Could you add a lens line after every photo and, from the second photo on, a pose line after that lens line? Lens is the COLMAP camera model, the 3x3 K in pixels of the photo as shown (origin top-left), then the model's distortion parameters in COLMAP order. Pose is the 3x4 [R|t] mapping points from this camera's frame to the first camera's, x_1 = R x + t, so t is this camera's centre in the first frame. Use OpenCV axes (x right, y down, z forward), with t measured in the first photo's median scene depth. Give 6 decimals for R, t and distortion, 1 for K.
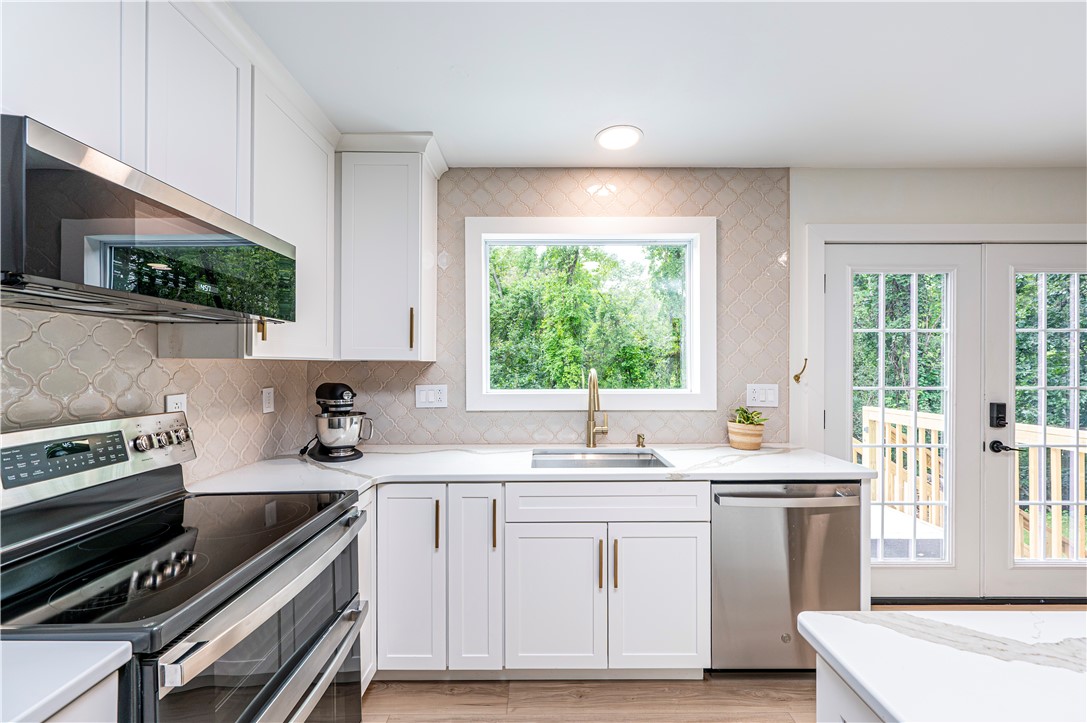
lens RADIAL K [[423.8, 0, 535.4], [0, 423.8, 370.3], [0, 0, 1]] dist [-0.001046, -0.000209]
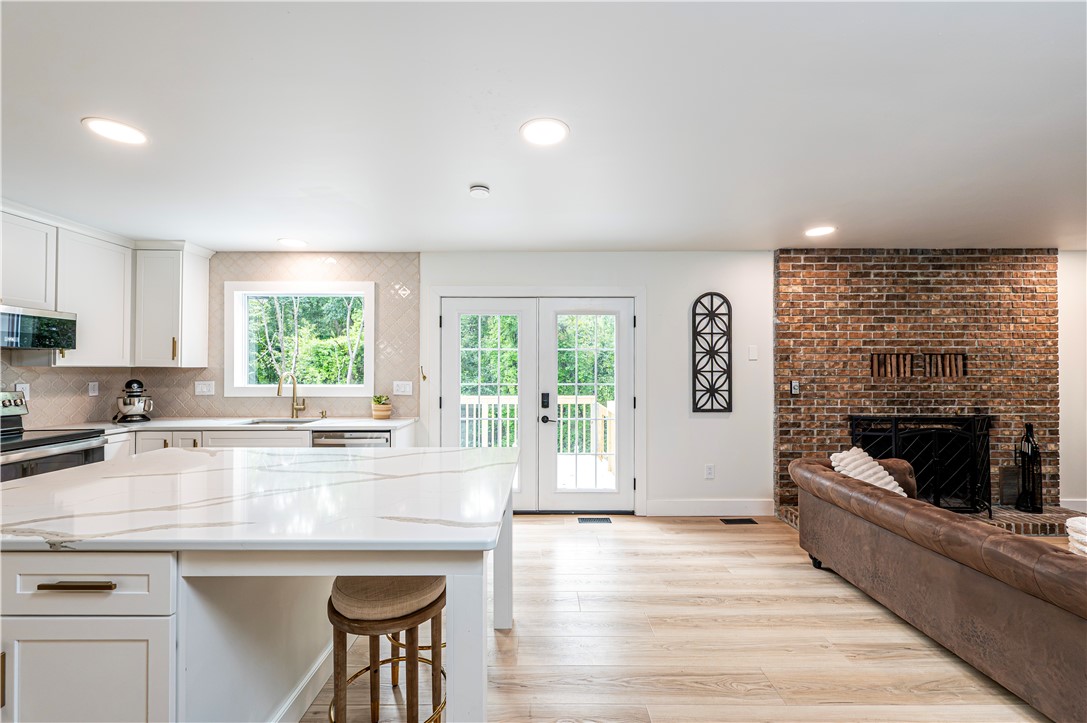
lens RADIAL K [[437.8, 0, 535.3], [0, 437.8, 364.7], [0, 0, 1]] dist [-0.001641, -0.000322]
pose [[0.999996, 0.002851, -0.000263, 1.057758], [-0.002856, 0.999781, -0.020725, 0.001694], [0.000204, 0.020726, 0.999785, -0.718985]]
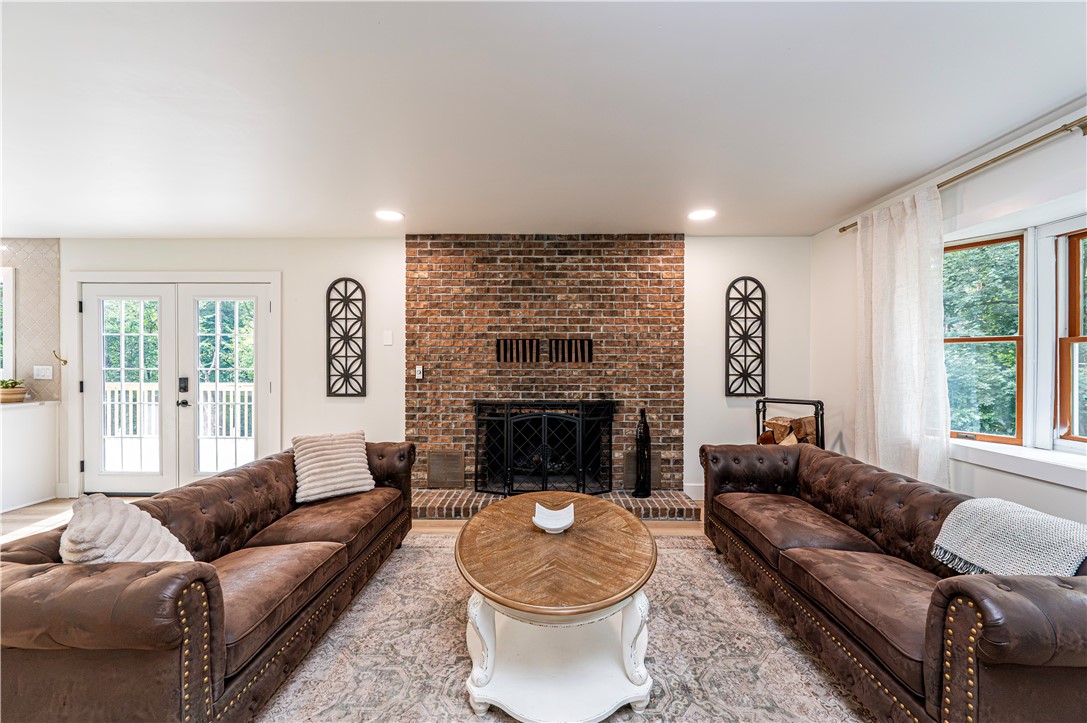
lens RADIAL K [[415.9, 0, 543.3], [0, 415.9, 357.2], [0, 0, 1]] dist [0.000031, -0.000122]
pose [[0.999991, 0.003882, -0.001570, 2.524560], [-0.003885, 0.999990, -0.002269, -0.006323], [0.001561, 0.002275, 0.999996, -0.647422]]
